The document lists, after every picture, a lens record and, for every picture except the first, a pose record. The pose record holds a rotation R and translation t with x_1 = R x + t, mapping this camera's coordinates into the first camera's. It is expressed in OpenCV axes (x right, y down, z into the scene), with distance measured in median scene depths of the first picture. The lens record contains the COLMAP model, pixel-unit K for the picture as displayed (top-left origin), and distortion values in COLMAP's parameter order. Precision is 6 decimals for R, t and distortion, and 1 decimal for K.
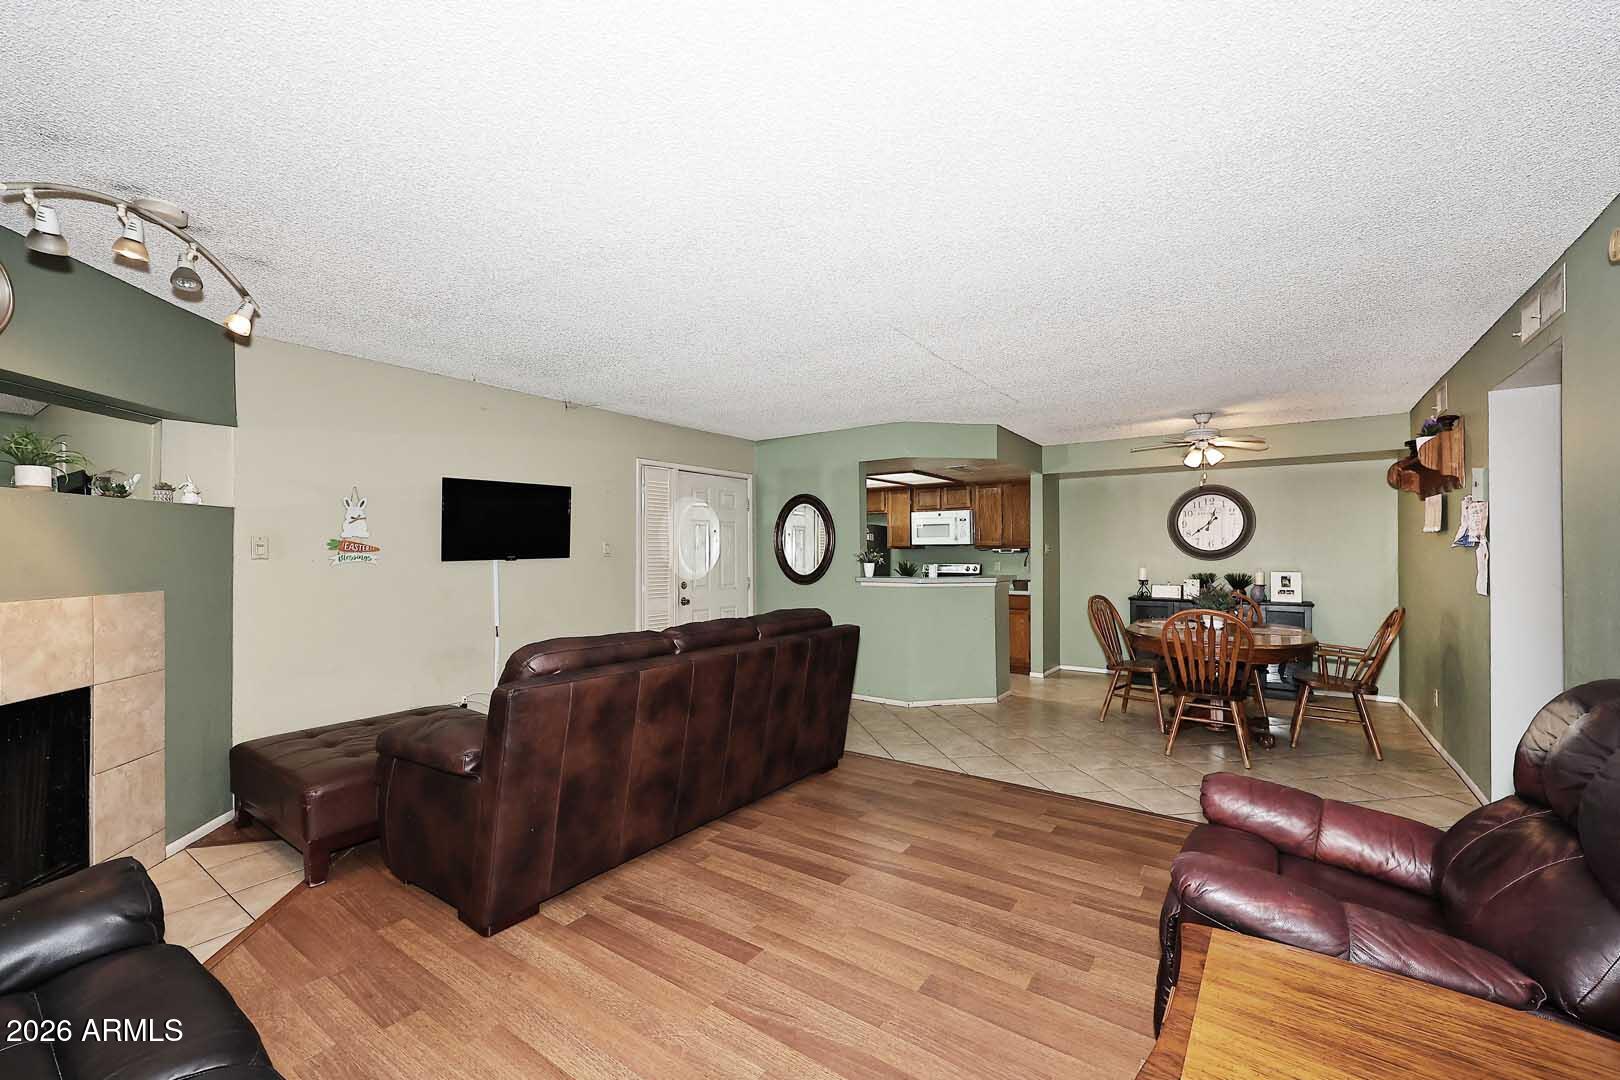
lens RADIAL K [[650.9, 0, 825.0], [0, 650.9, 547.5], [0, 0, 1]] dist [-0.003193, -0.000599]
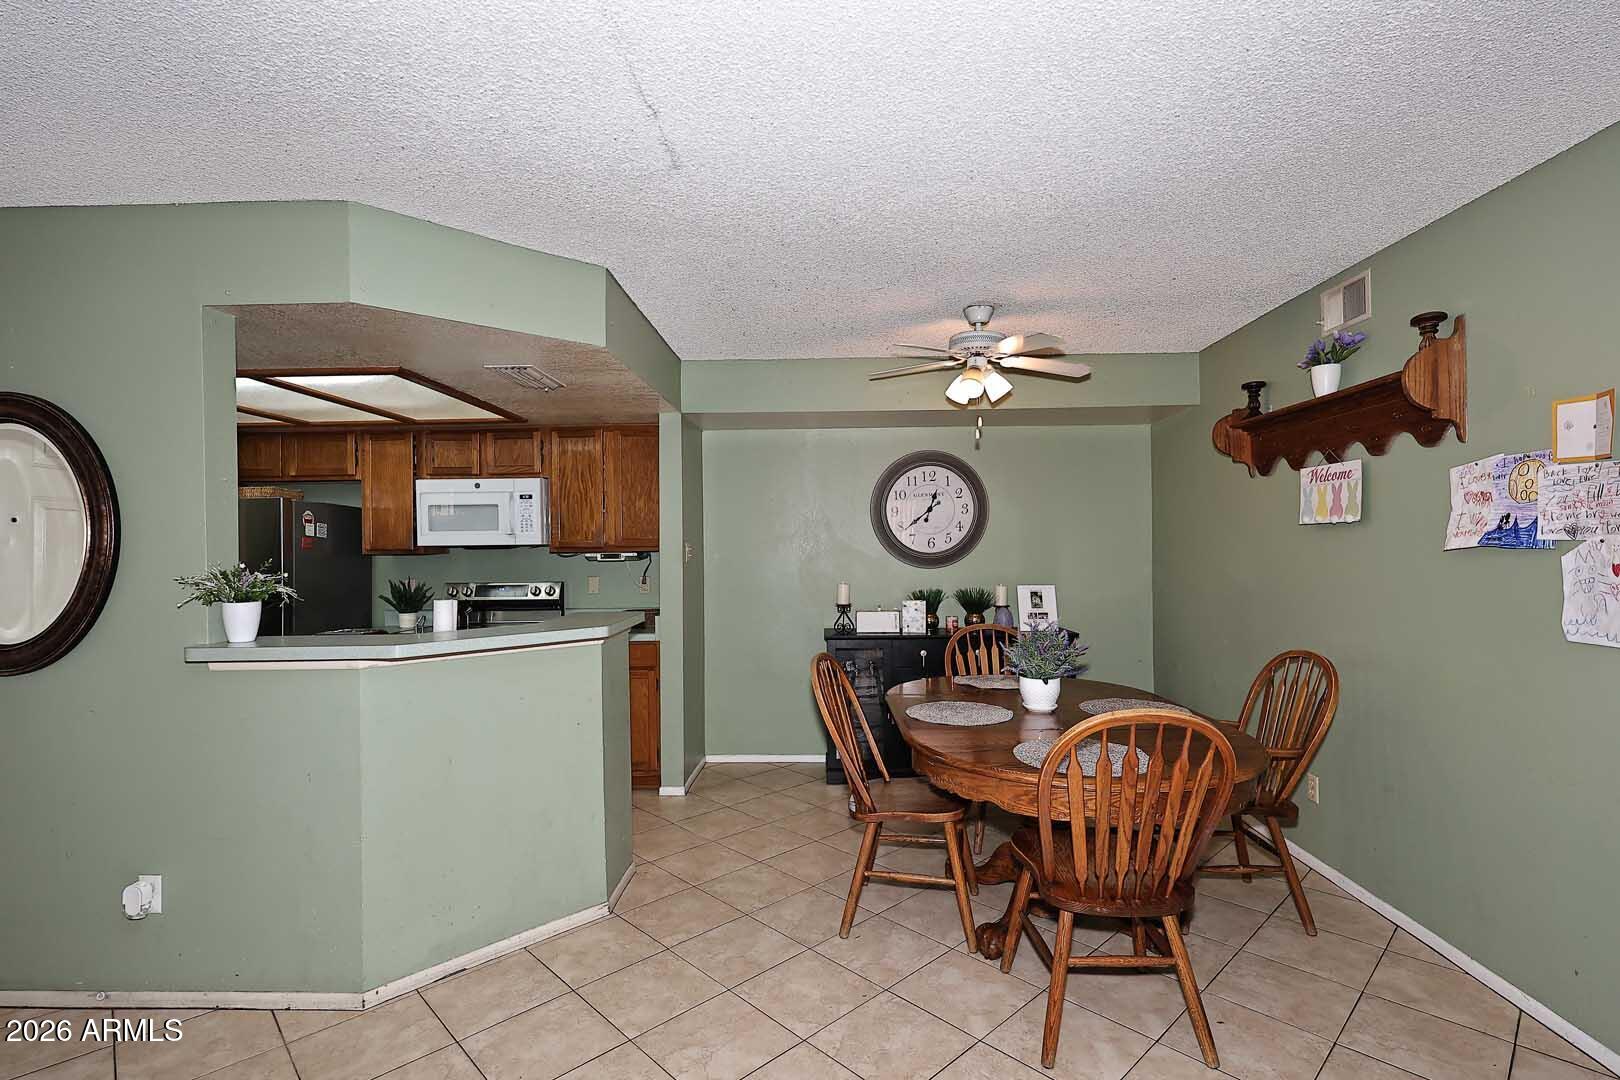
lens RADIAL K [[771.0, 0, 811.4], [0, 771.0, 541.7], [0, 0, 1]] dist [0.002405, 0.000072]
pose [[0.847902, -0.002773, 0.530146, 0.089613], [0.005686, 0.999976, -0.003865, -0.004364], [-0.530123, 0.006292, 0.847898, 0.412219]]
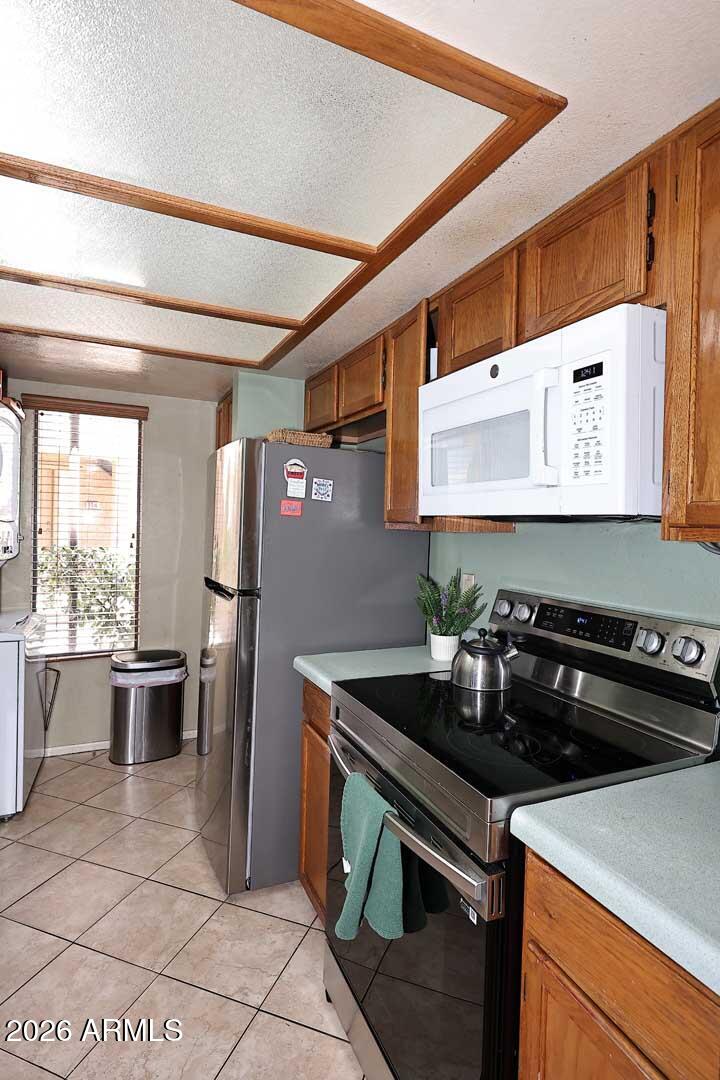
lens RADIAL K [[562.5, 0, 361.5], [0, 562.5, 539.1], [0, 0, 1]] dist [0.002668, 0.000320]
pose [[0.854239, 0.036716, -0.518583, 0.263469], [-0.026044, 0.999273, 0.027848, -0.000934], [0.519228, -0.010283, 0.854574, 0.926400]]
